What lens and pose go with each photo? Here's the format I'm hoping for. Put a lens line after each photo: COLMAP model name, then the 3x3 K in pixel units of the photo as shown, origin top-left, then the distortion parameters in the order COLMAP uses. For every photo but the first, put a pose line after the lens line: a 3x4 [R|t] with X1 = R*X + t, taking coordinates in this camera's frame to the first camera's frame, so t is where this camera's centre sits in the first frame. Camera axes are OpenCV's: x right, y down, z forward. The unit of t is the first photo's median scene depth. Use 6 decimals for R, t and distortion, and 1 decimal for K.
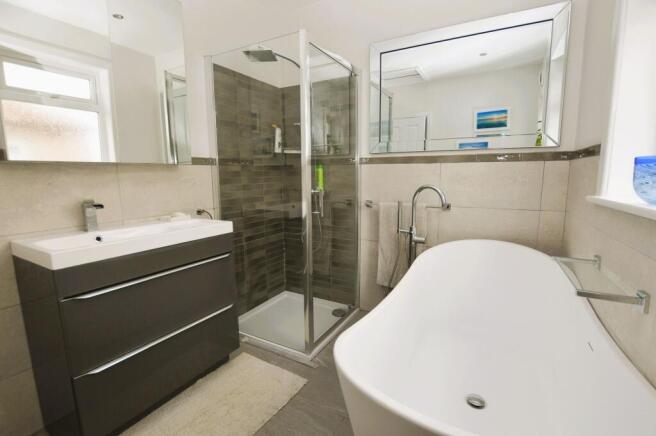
lens RADIAL K [[299.1, 0, 331.2], [0, 299.1, 216.2], [0, 0, 1]] dist [-0.018788, -0.000344]
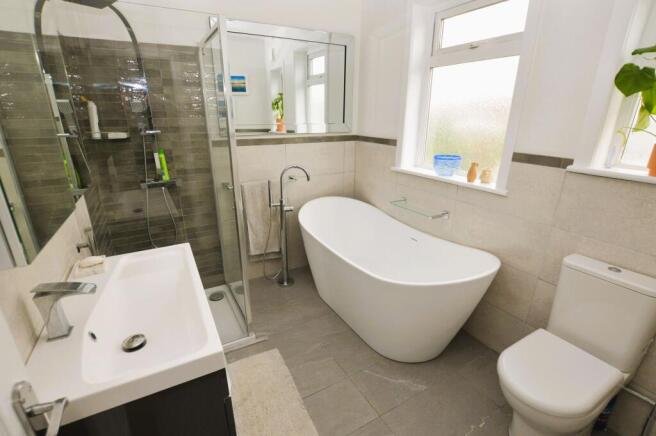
lens RADIAL K [[299.1, 0, 331.2], [0, 299.1, 216.2], [0, 0, 1]] dist [-0.018788, -0.000344]
pose [[0.534304, -0.266801, 0.802083, -0.620399], [0.113487, 0.962933, 0.244706, -0.175877], [-0.837640, -0.039721, 0.544777, 0.157700]]
